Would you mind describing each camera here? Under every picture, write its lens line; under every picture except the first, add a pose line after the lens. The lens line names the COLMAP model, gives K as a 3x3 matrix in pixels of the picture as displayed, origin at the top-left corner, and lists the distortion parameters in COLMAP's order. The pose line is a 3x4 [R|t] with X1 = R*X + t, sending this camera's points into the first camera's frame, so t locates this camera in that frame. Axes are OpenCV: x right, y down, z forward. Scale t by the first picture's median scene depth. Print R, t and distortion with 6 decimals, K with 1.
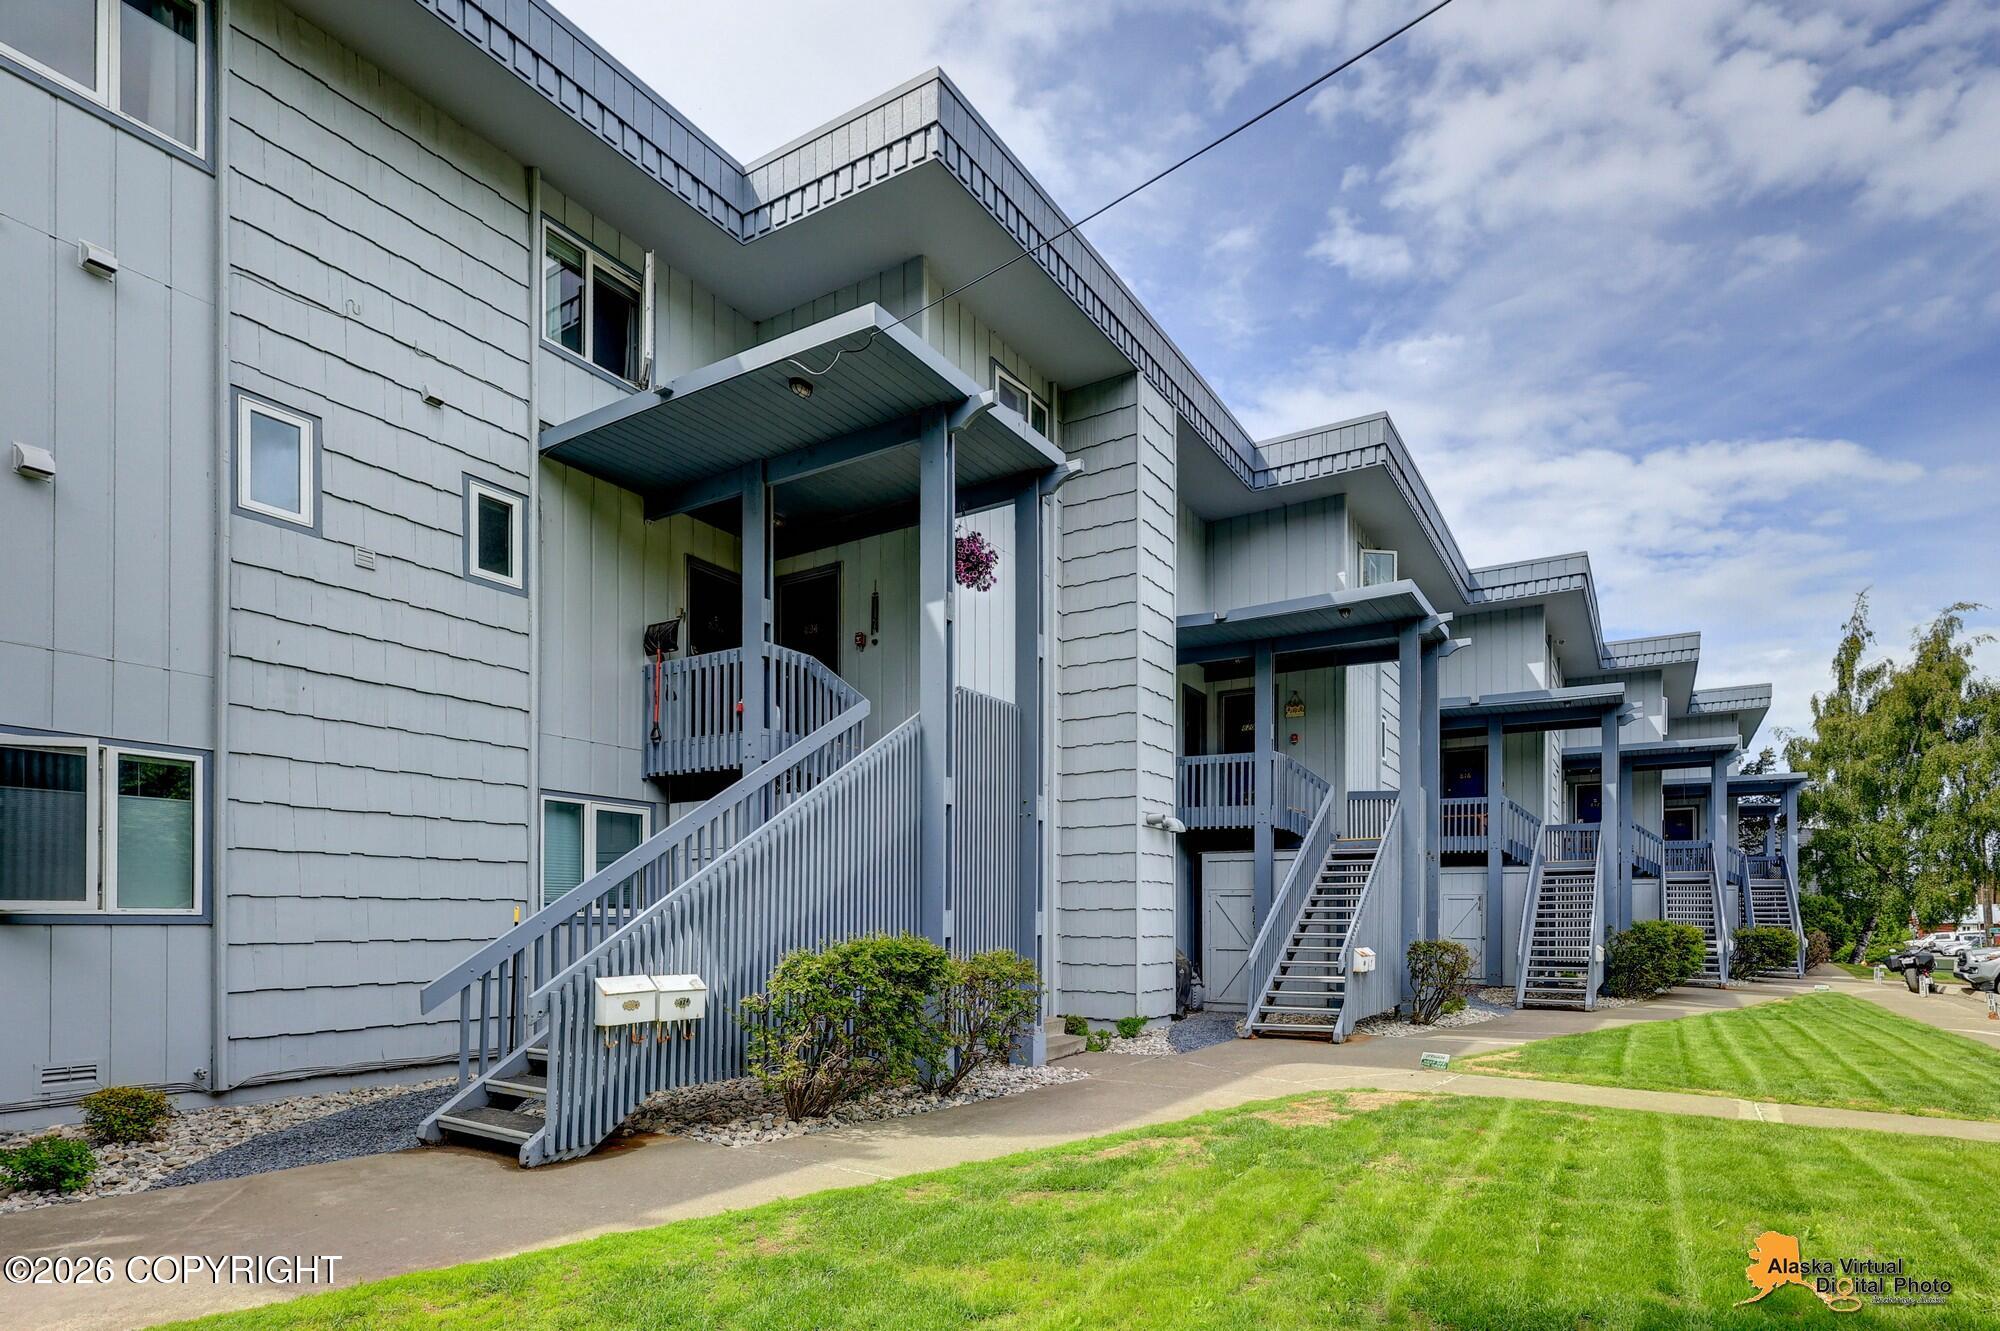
lens RADIAL K [[1007.5, 0, 998.8], [0, 1007.5, 602.1], [0, 0, 1]] dist [-0.000403, 0.001227]
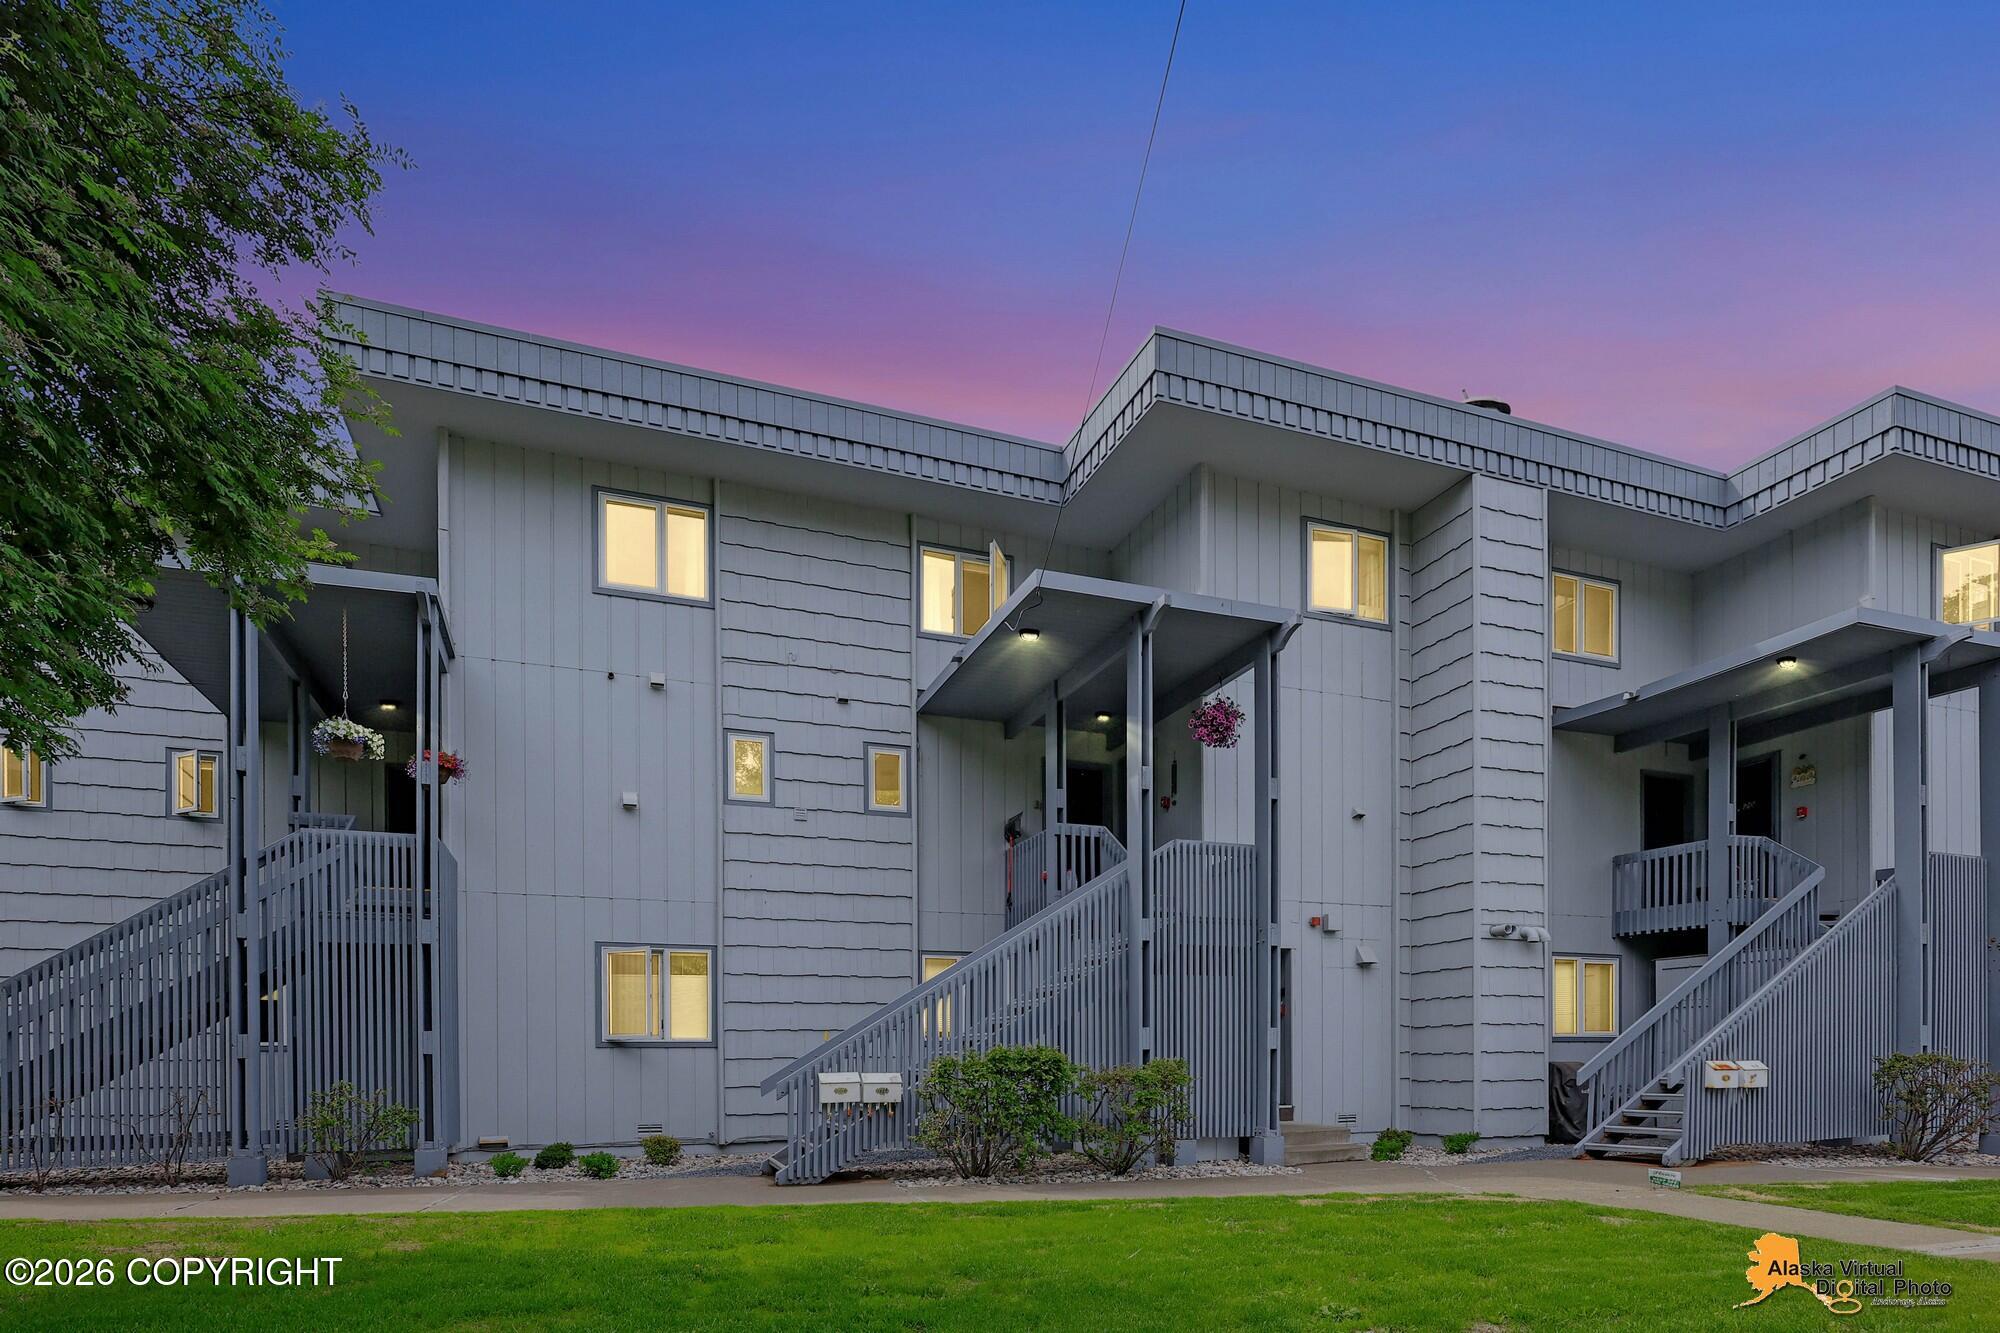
lens RADIAL K [[931.6, 0, 995.4], [0, 931.6, 650.4], [0, 0, 1]] dist [0.001399, -0.000072]
pose [[0.808669, -0.247091, -0.533855, 0.403277], [0.190007, 0.968578, -0.160483, 0.000994], [0.556734, 0.028341, 0.830207, -0.062477]]
